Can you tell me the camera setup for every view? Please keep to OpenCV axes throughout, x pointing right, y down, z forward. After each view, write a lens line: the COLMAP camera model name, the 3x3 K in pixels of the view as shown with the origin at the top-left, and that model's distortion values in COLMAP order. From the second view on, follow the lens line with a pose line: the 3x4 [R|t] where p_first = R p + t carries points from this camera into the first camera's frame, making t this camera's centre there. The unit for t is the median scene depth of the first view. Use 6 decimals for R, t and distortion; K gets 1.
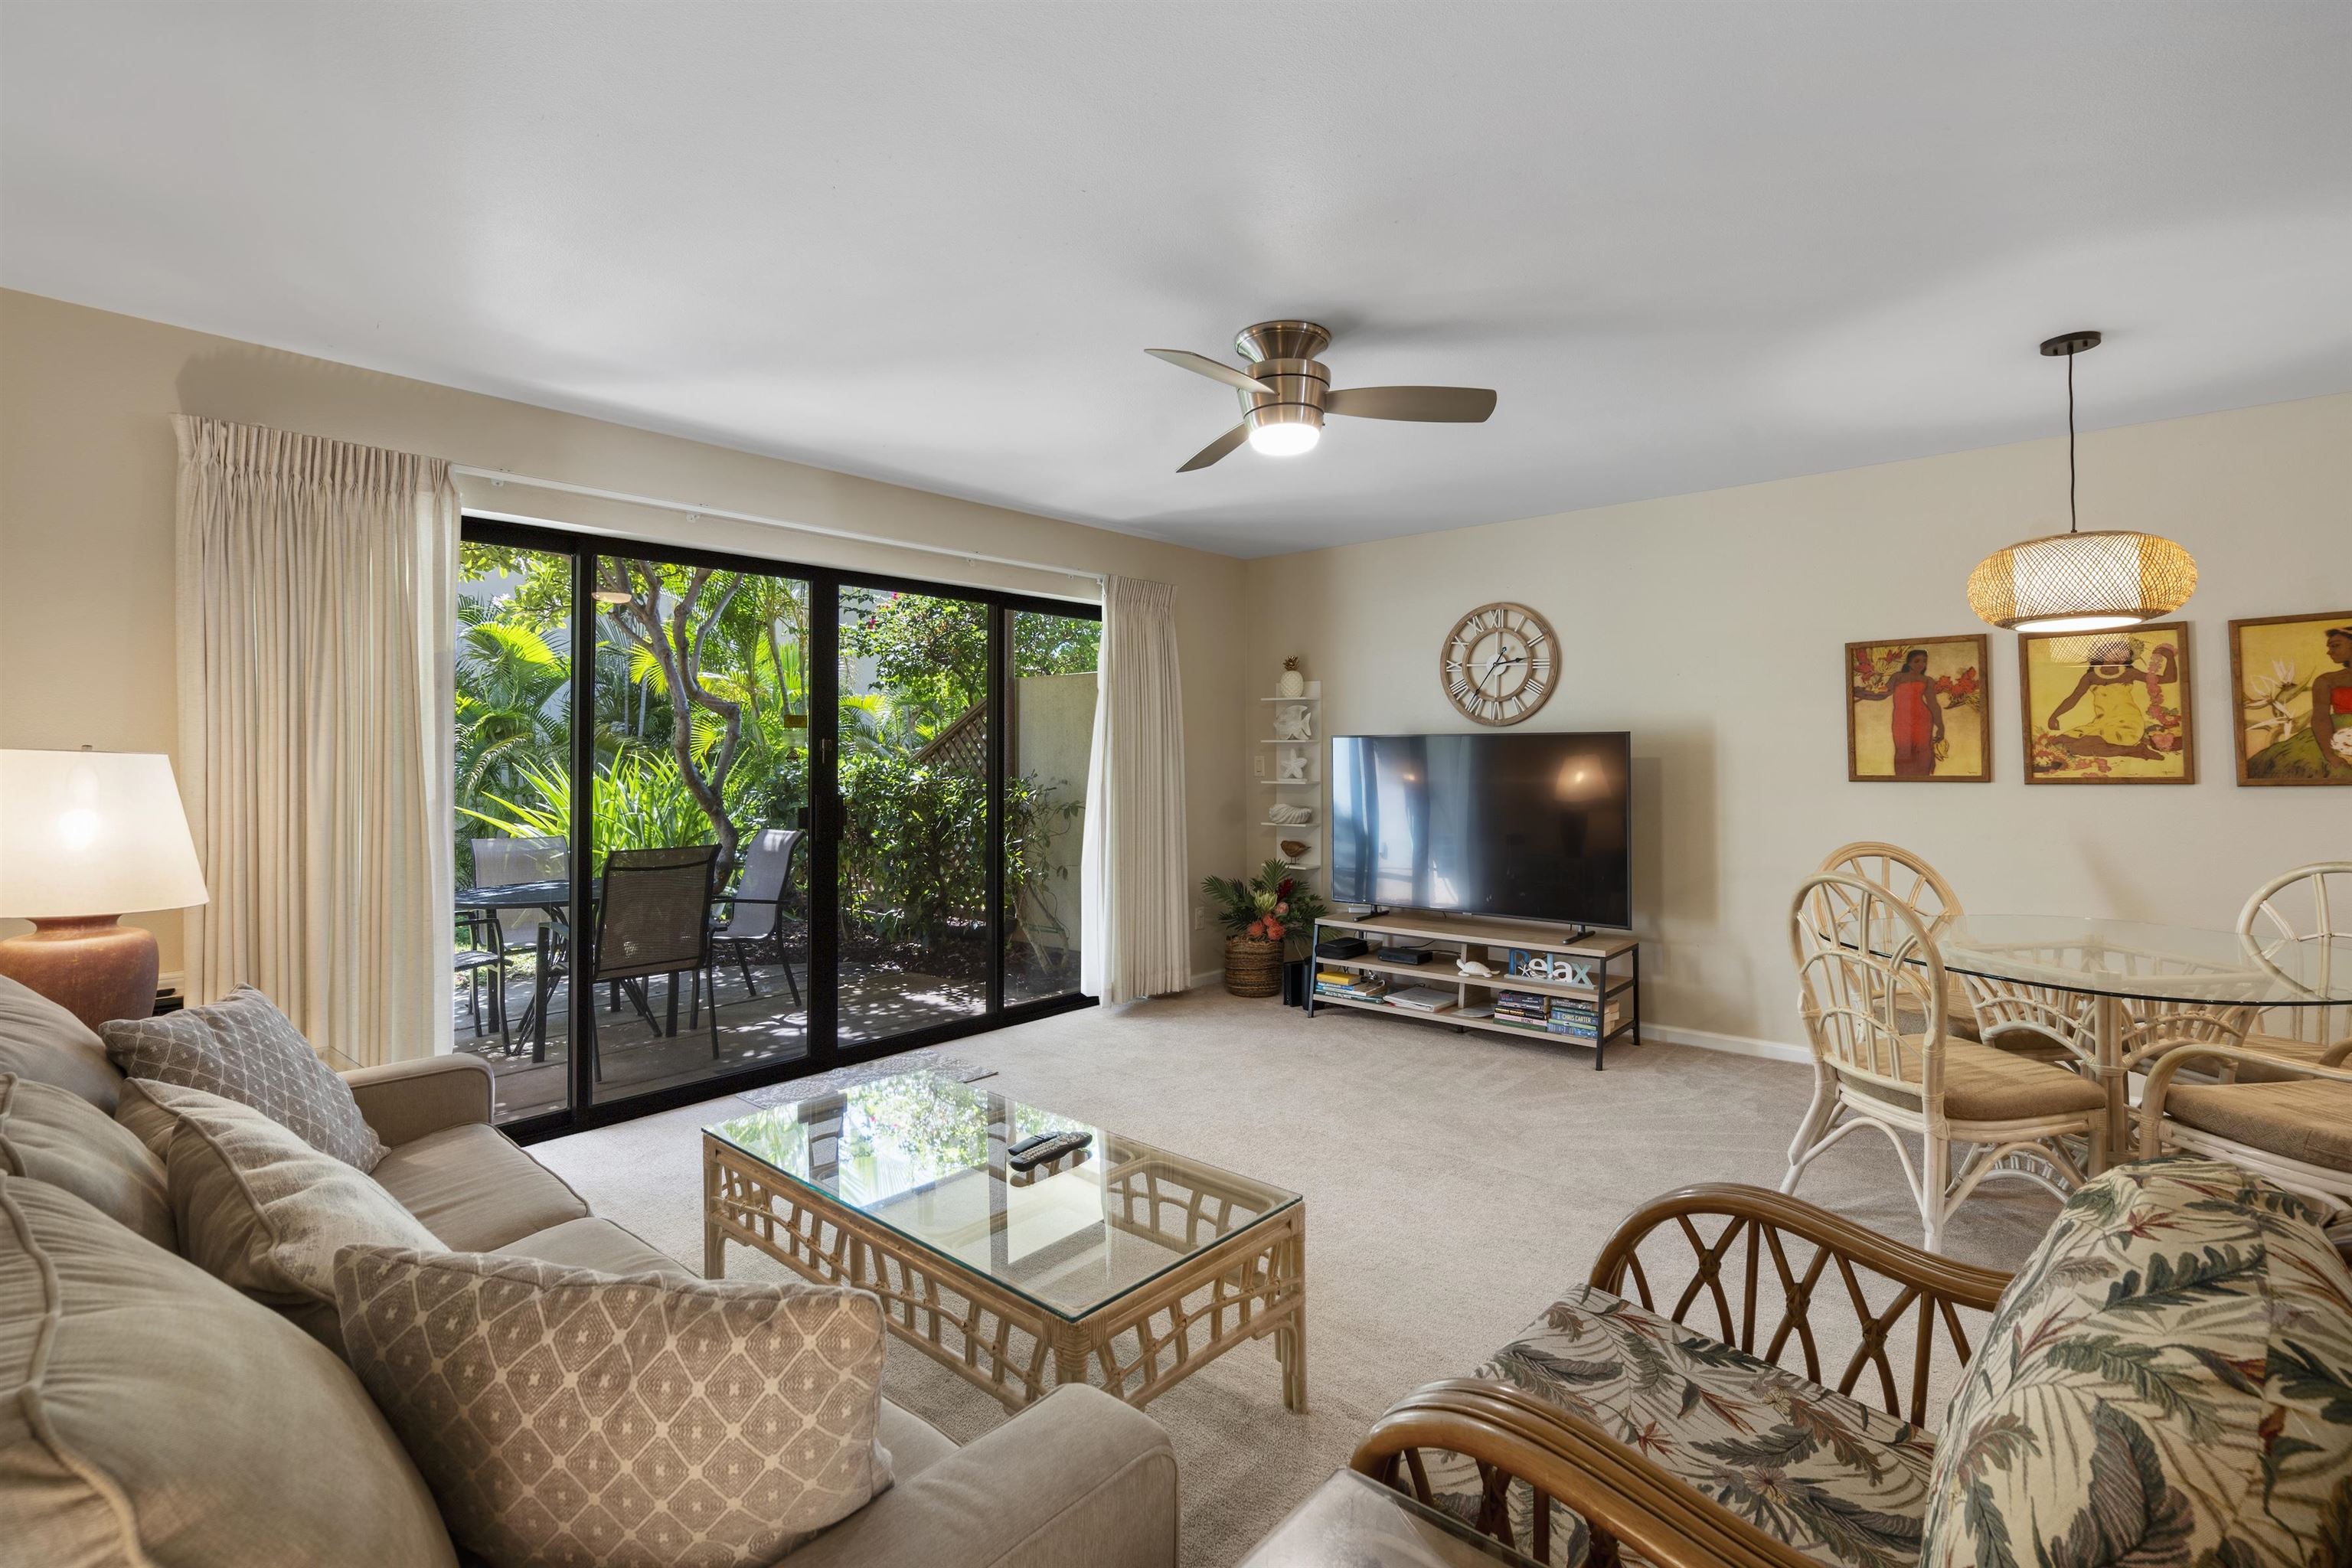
lens RADIAL K [[1061.2, 0, 1187.1], [0, 1061.2, 736.5], [0, 0, 1]] dist [-0.005568, 0.001164]
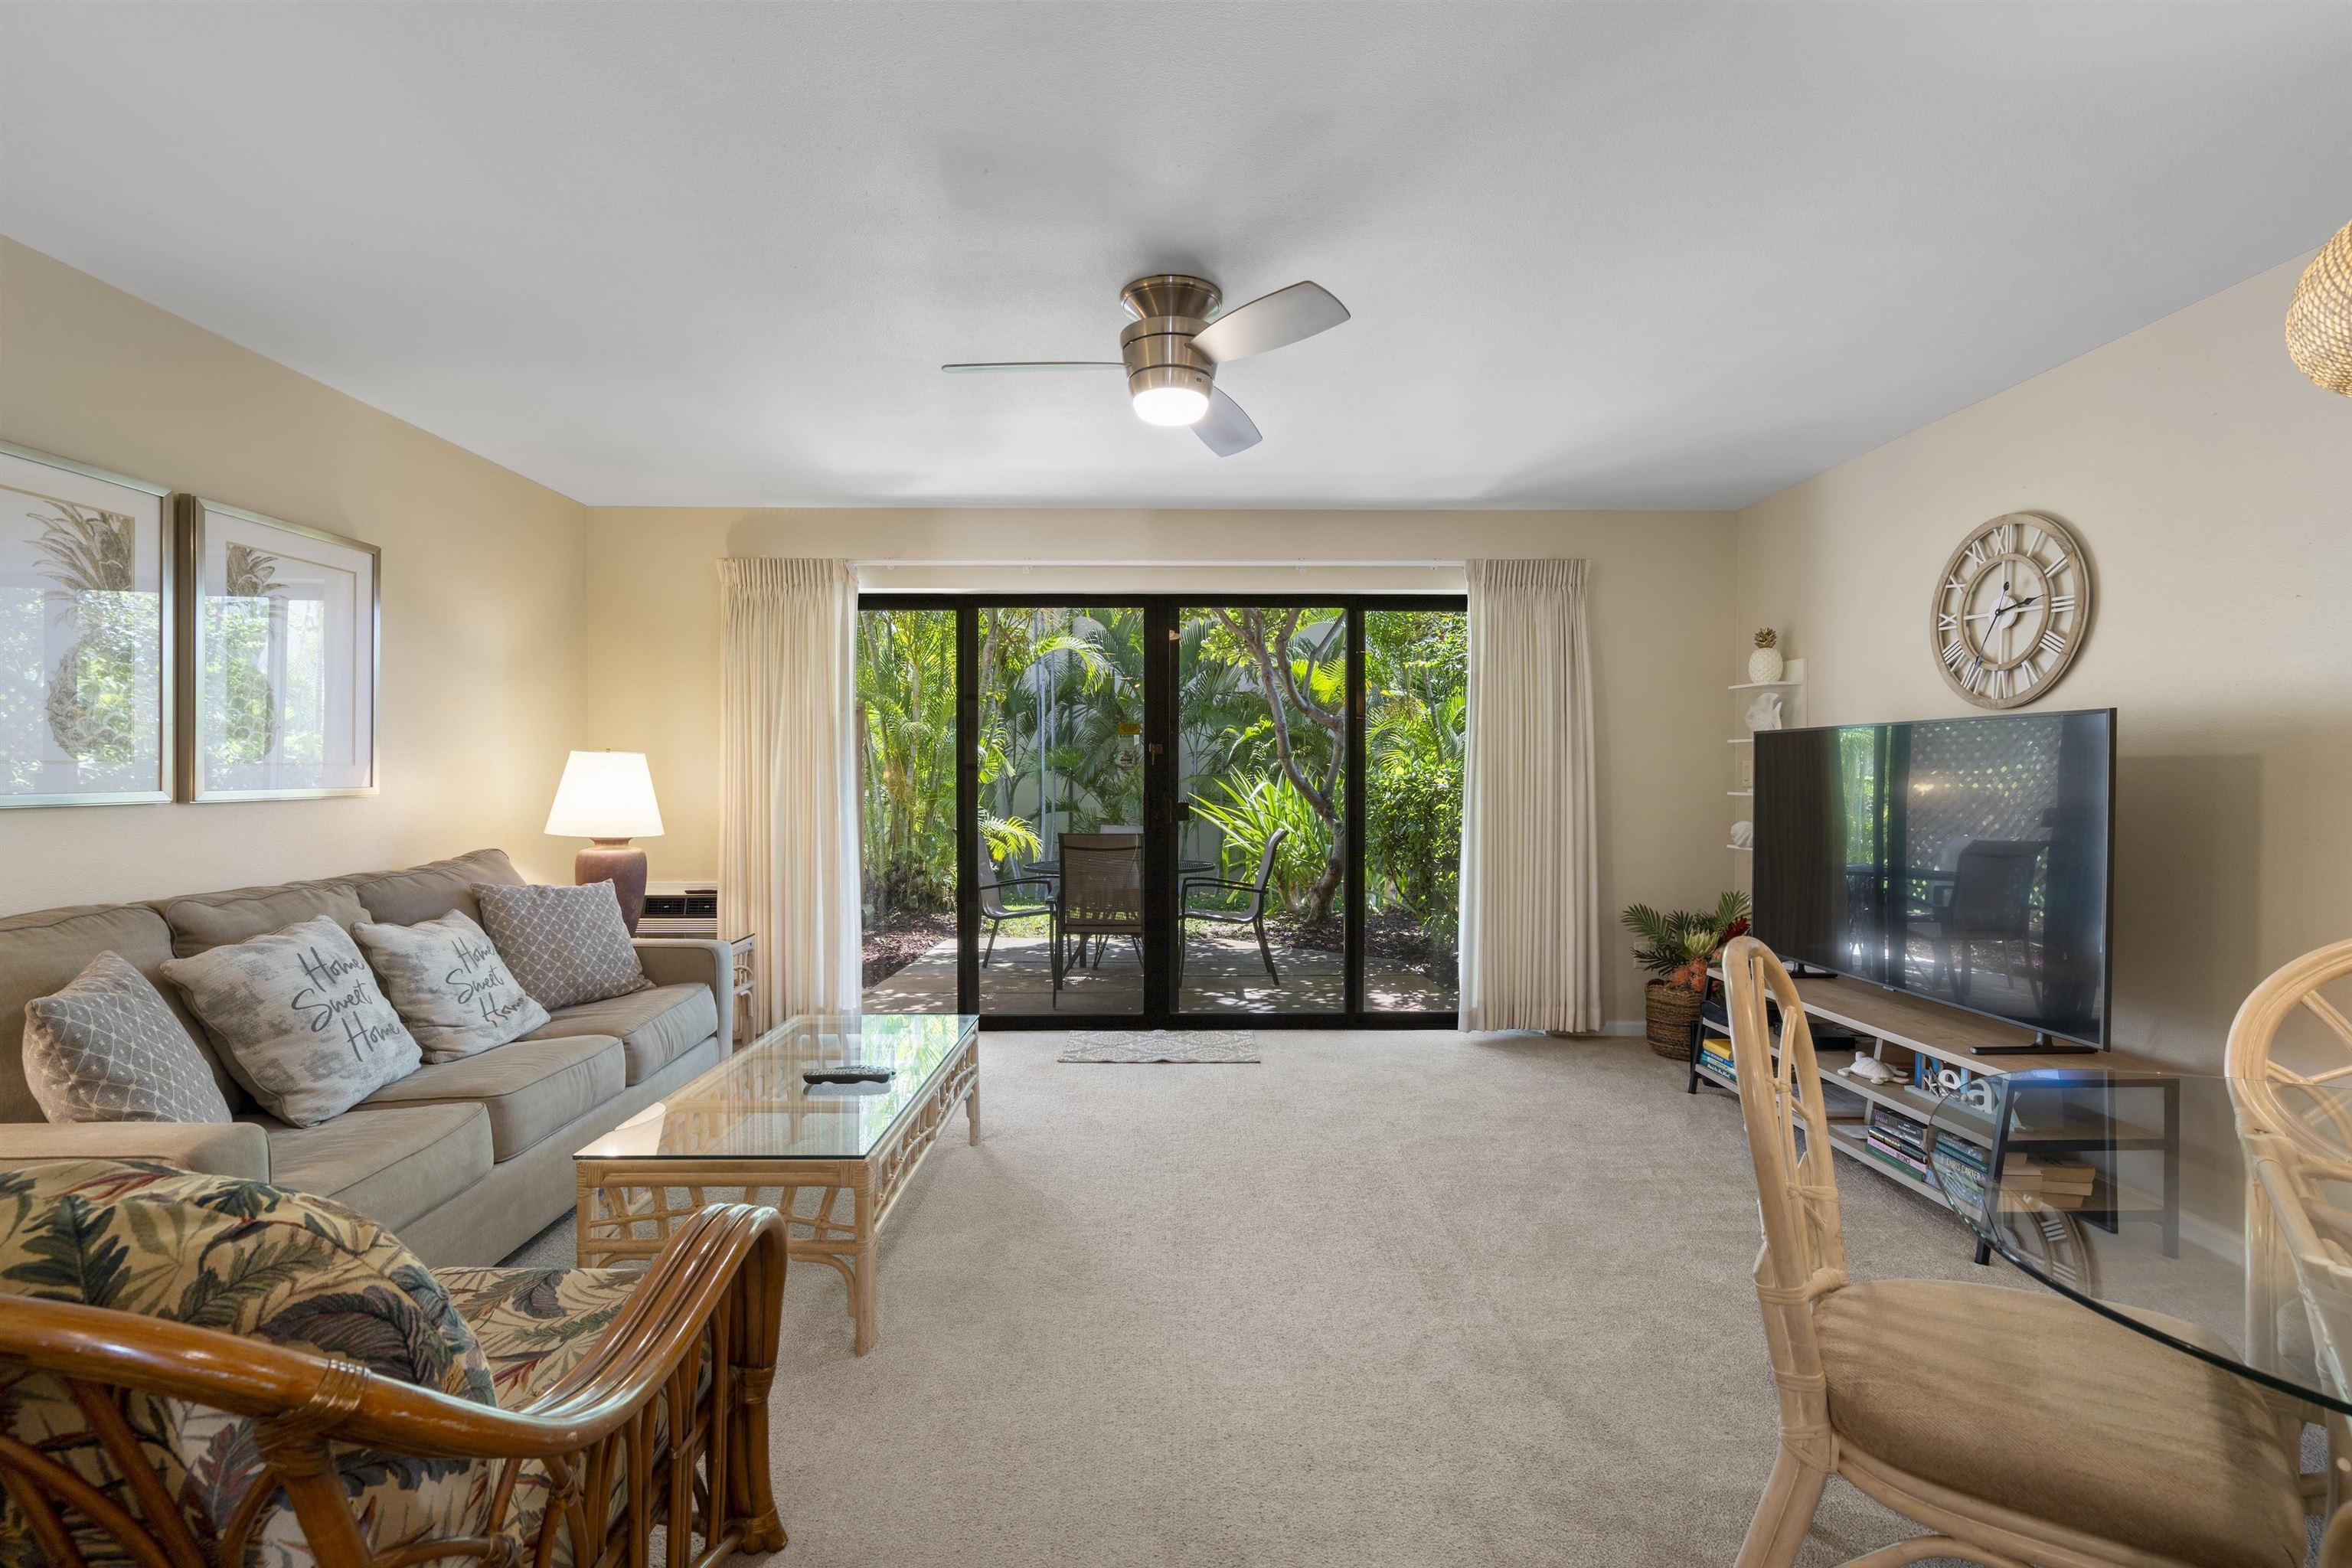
lens RADIAL K [[1061.2, 0, 1184.2], [0, 1061.2, 782.3], [0, 0, 1]] dist [-0.005568, 0.001164]
pose [[0.673546, 0.010315, -0.739073, 0.565643], [0.012237, 0.999610, 0.025103, 0.016516], [0.739044, -0.025953, 0.673157, 0.270789]]
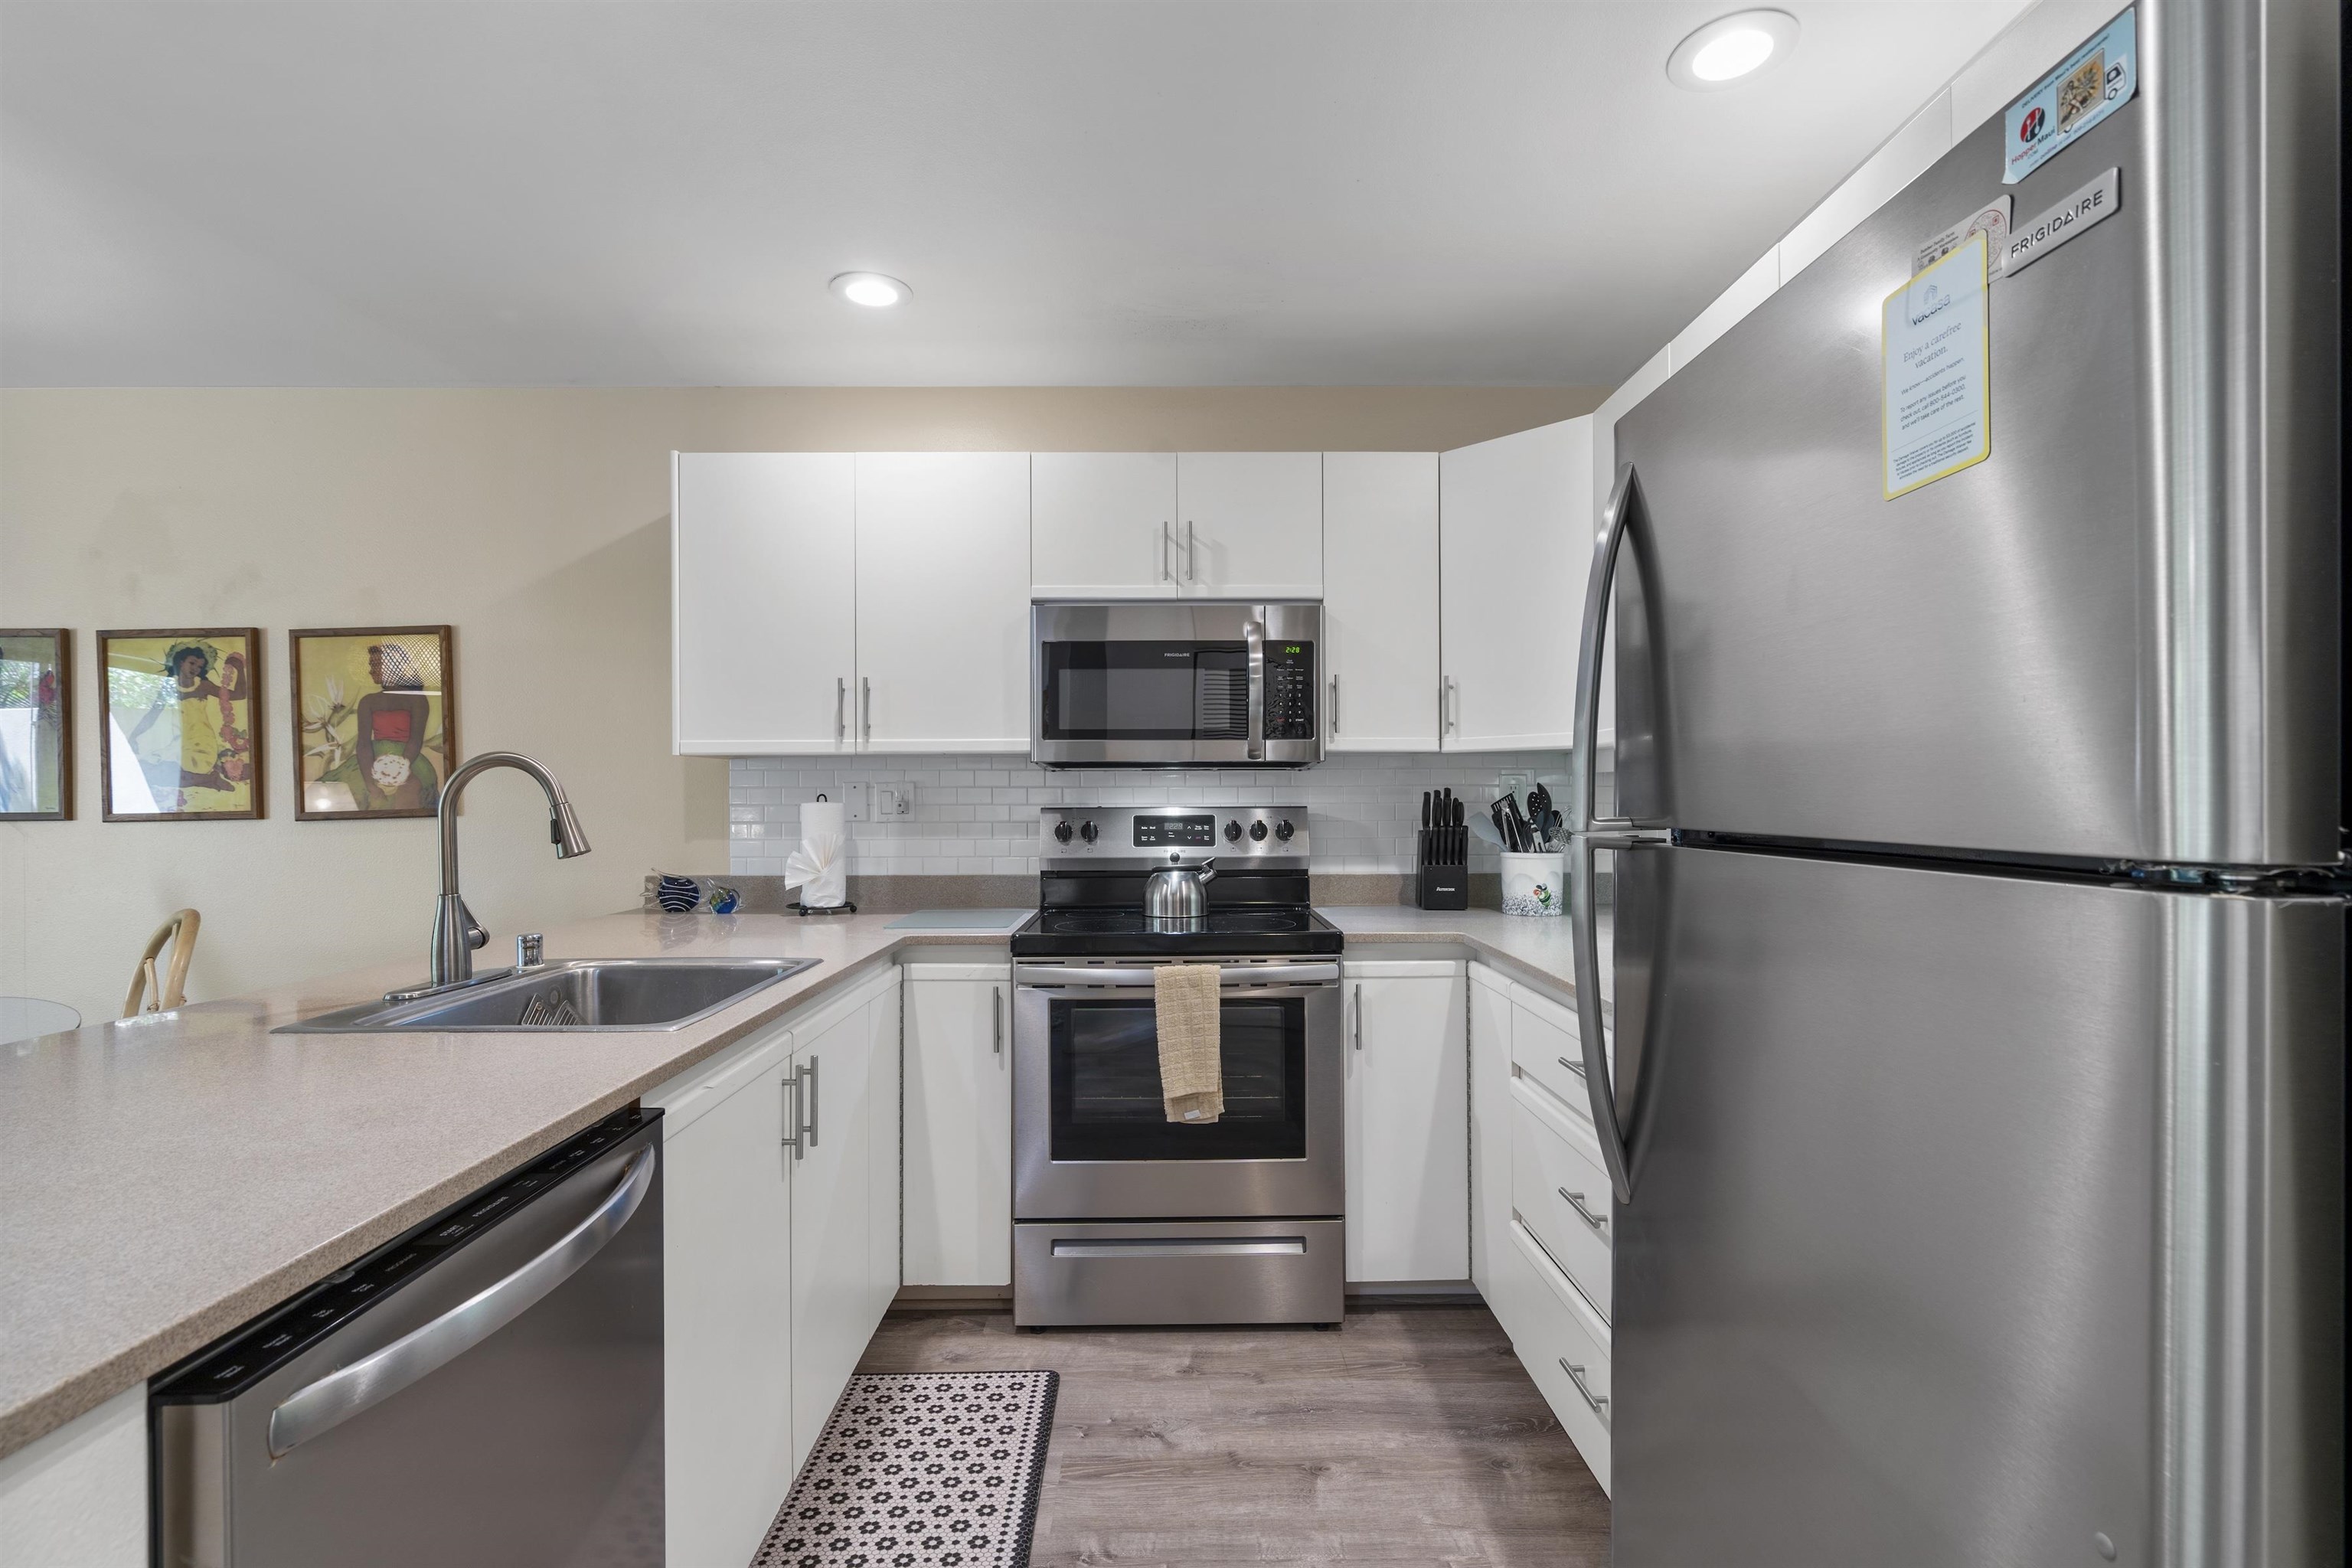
lens RADIAL K [[1061.2, 0, 1179.3], [0, 1061.2, 797.3], [0, 0, 1]] dist [-0.005568, 0.001164]
pose [[0.747579, -0.001347, 0.664172, 0.841298], [-0.011215, 0.999830, 0.014651, 0.005656], [-0.664078, -0.018401, 0.747437, -0.115534]]
